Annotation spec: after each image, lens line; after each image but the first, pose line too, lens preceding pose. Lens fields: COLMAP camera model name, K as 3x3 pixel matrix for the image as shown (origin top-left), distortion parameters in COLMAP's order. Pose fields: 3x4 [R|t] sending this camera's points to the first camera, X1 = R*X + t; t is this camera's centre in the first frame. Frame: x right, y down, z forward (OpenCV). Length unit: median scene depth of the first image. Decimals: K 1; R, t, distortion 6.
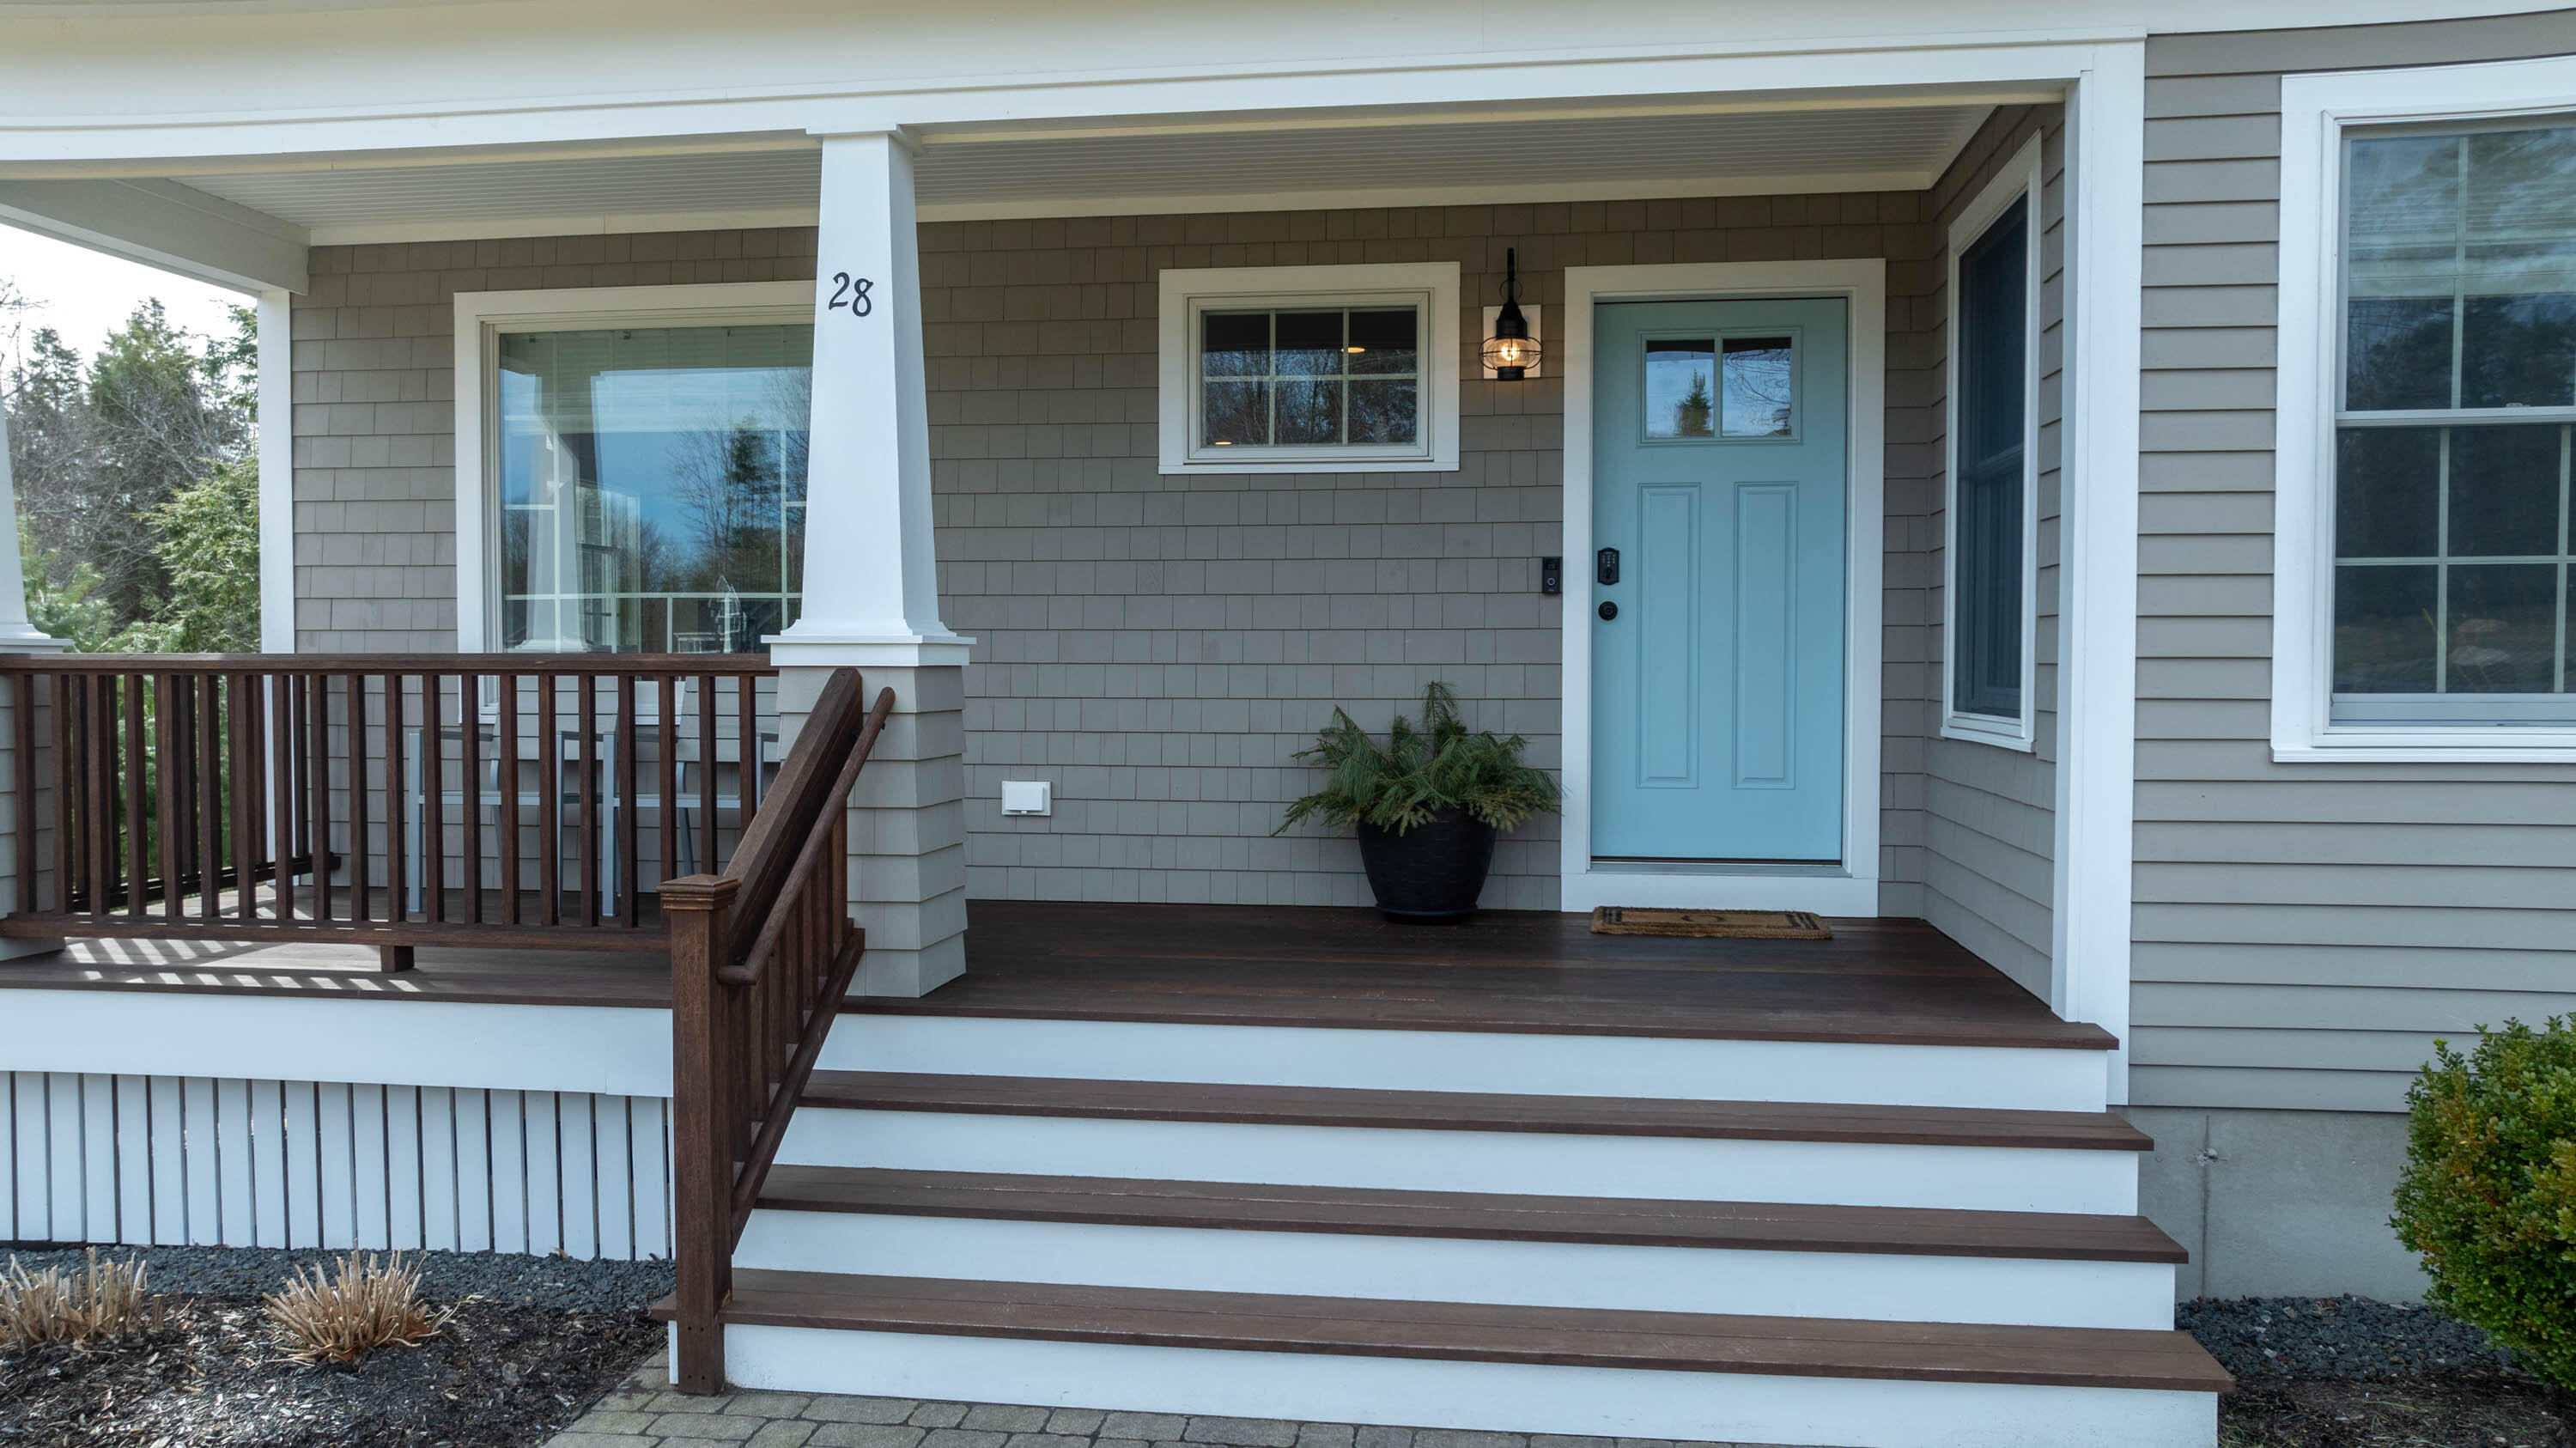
lens RADIAL K [[1804.7, 0, 1288.0], [0, 1804.7, 724.0], [0, 0, 1]] dist [-0.000604, -0.000533]
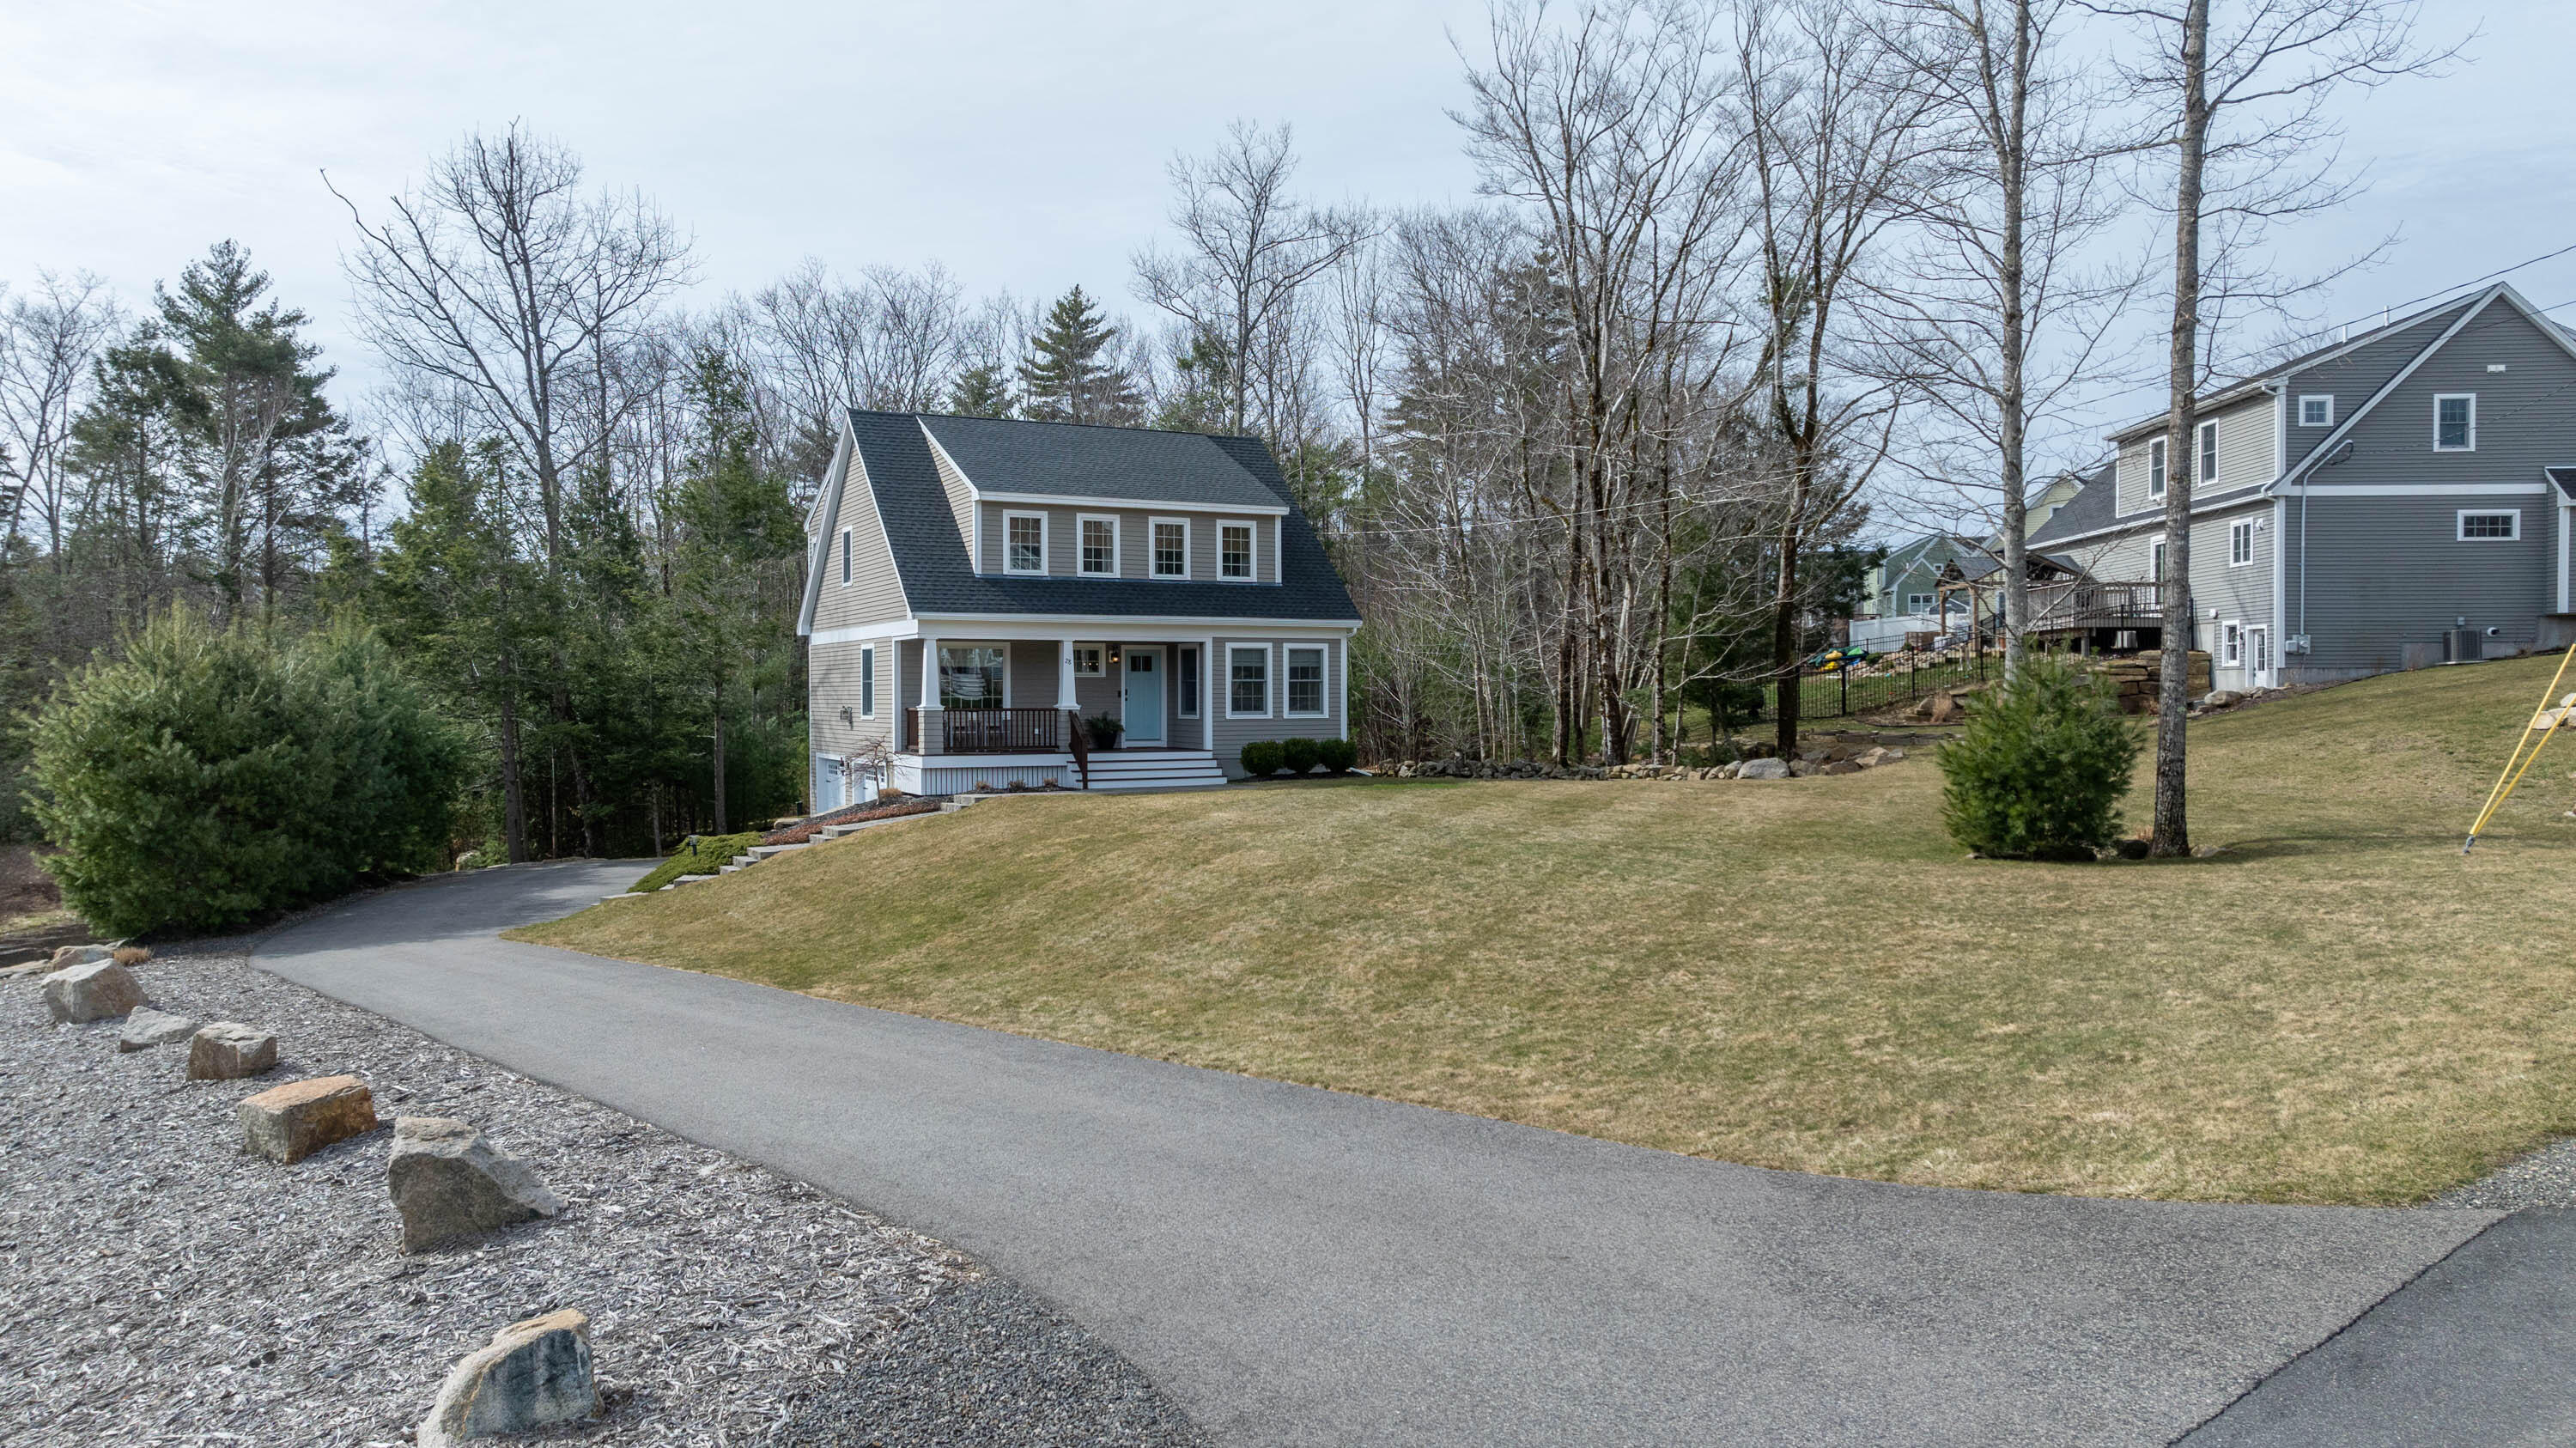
lens RADIAL K [[1804.7, 0, 1288.0], [0, 1804.7, 724.0], [0, 0, 1]] dist [-0.000604, -0.000533]
pose [[0.811330, -0.013810, 0.584425, -3.131570], [0.024694, 0.999638, -0.010660, 0.104721], [-0.584066, 0.023081, 0.811378, -4.543233]]
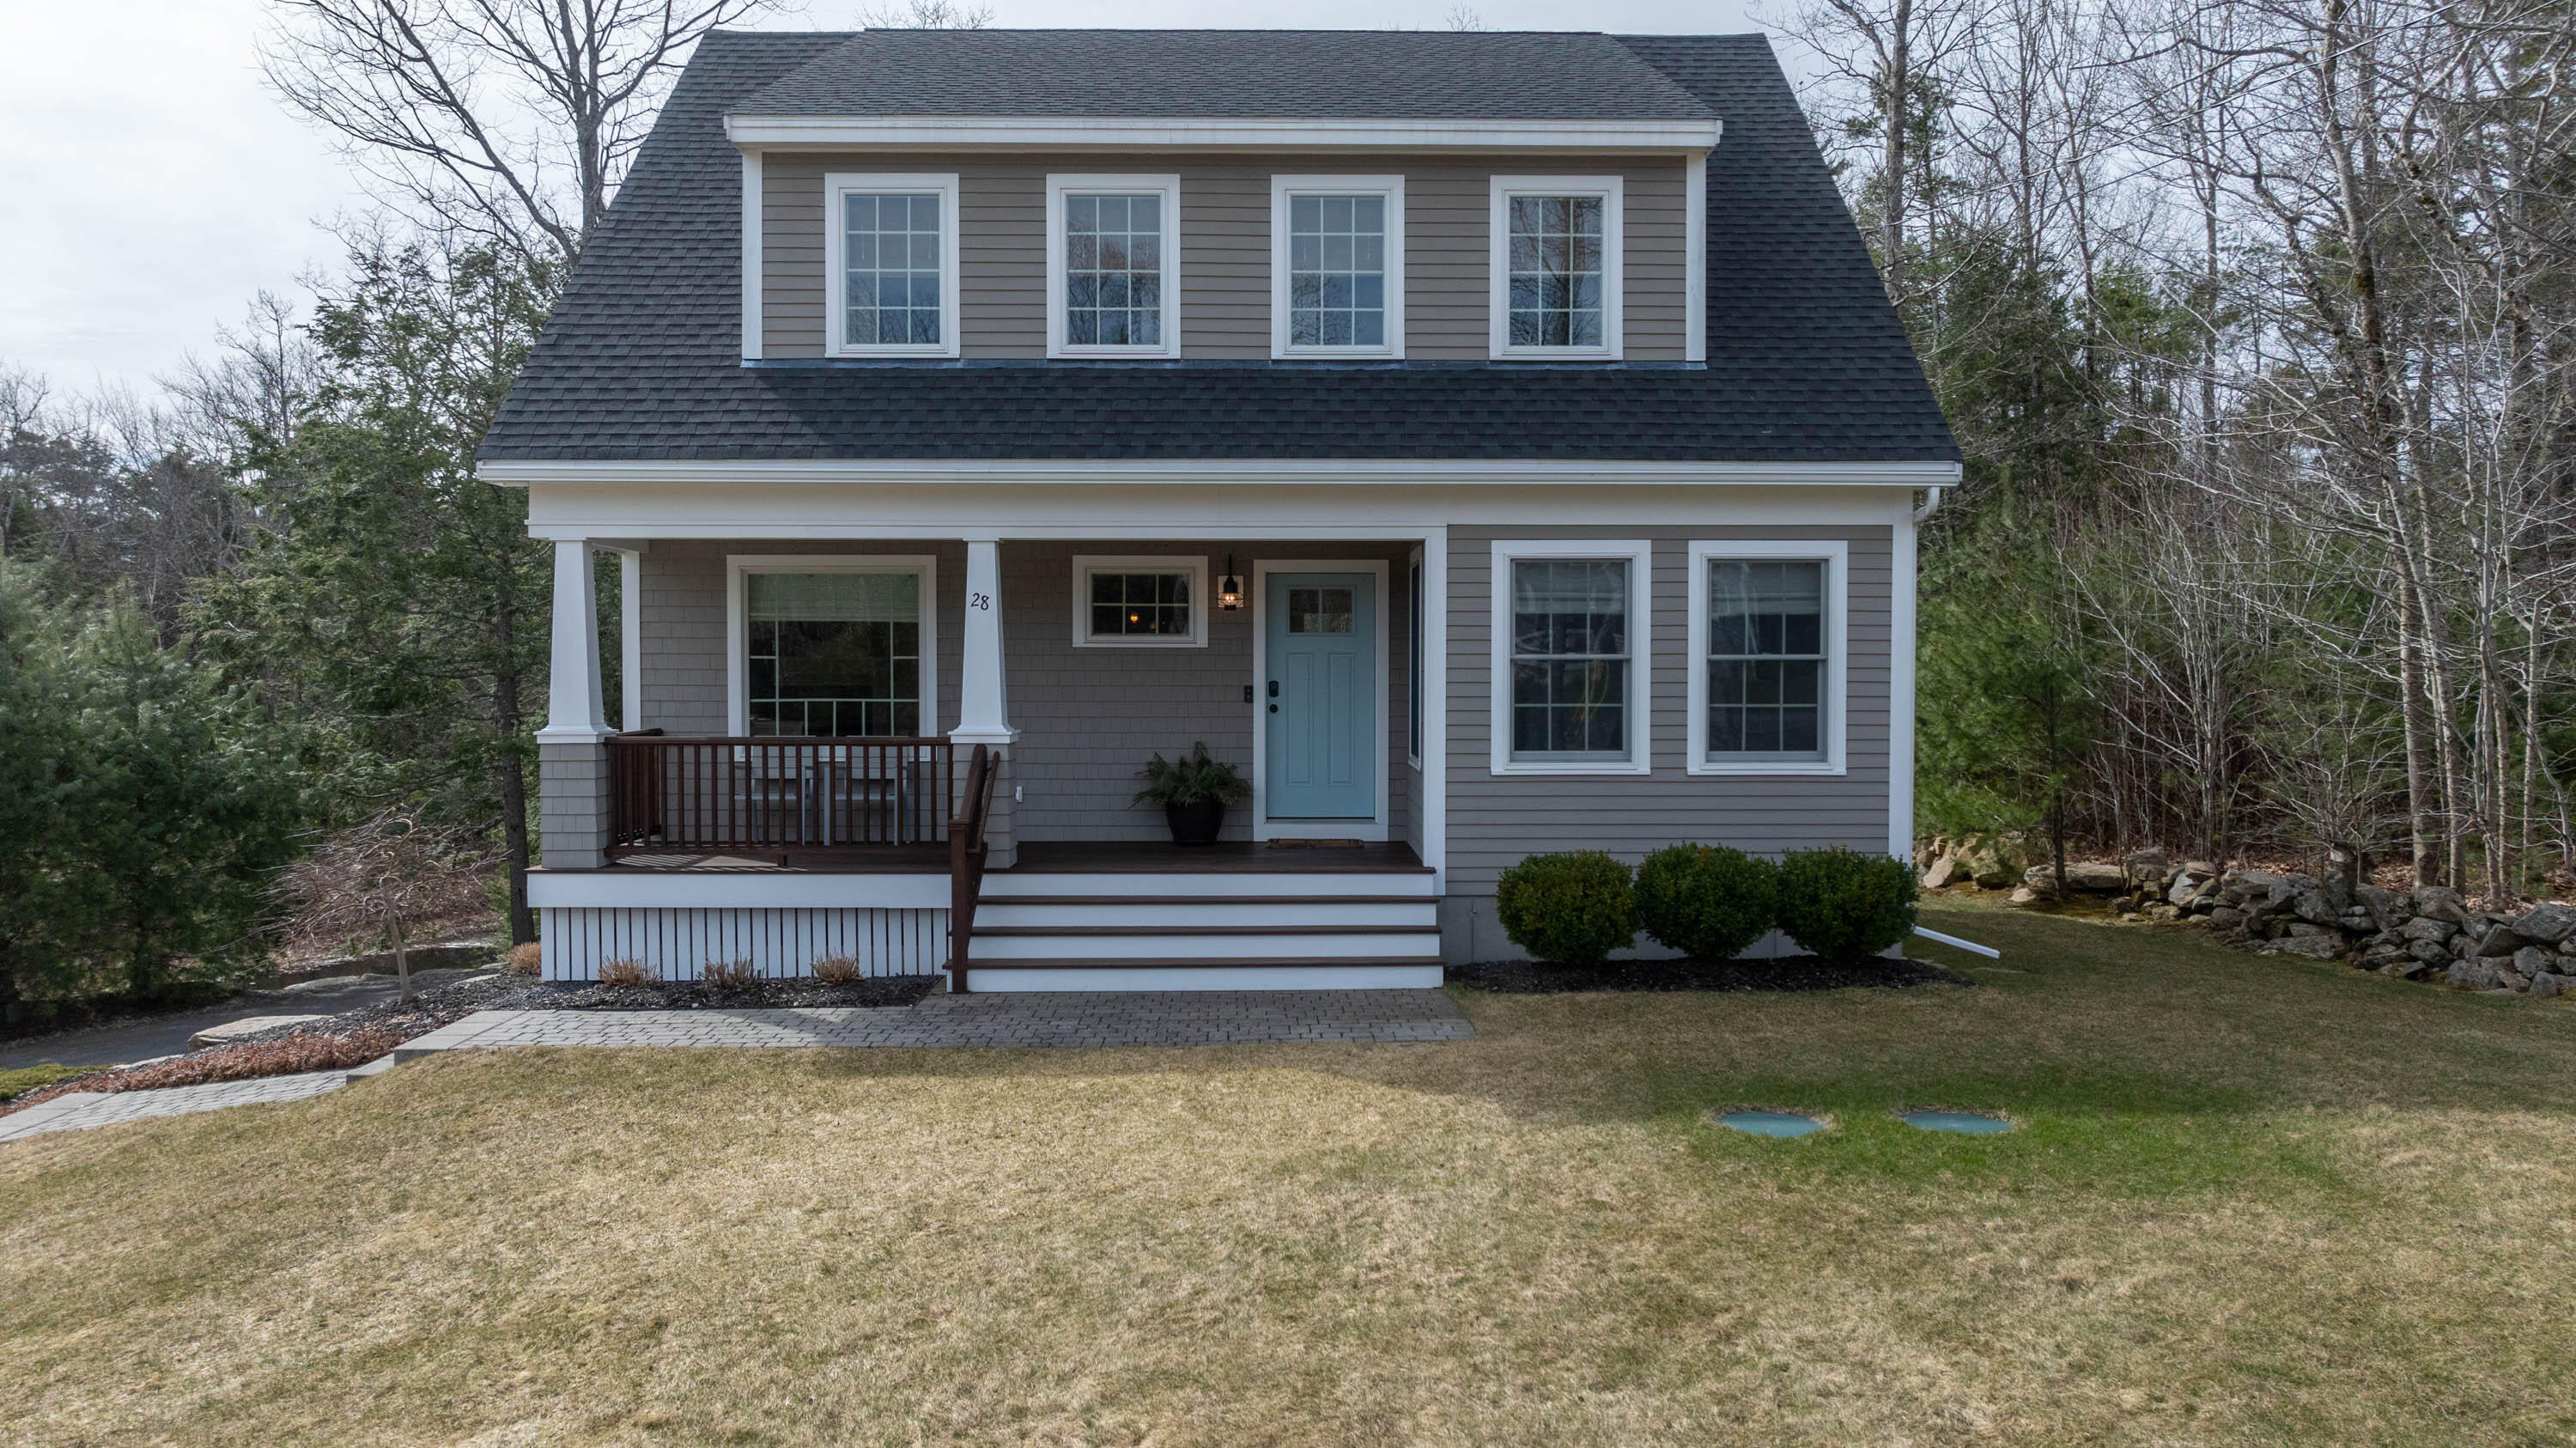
lens RADIAL K [[1745.2, 0, 1288.0], [0, 1745.2, 724.0], [0, 0, 1]] dist [0.005047, 0.001316]
pose [[0.987588, -0.005224, 0.156982, -0.156557], [0.005561, 0.999983, -0.001711, -0.041527], [-0.156971, 0.002563, 0.987600, -1.229876]]
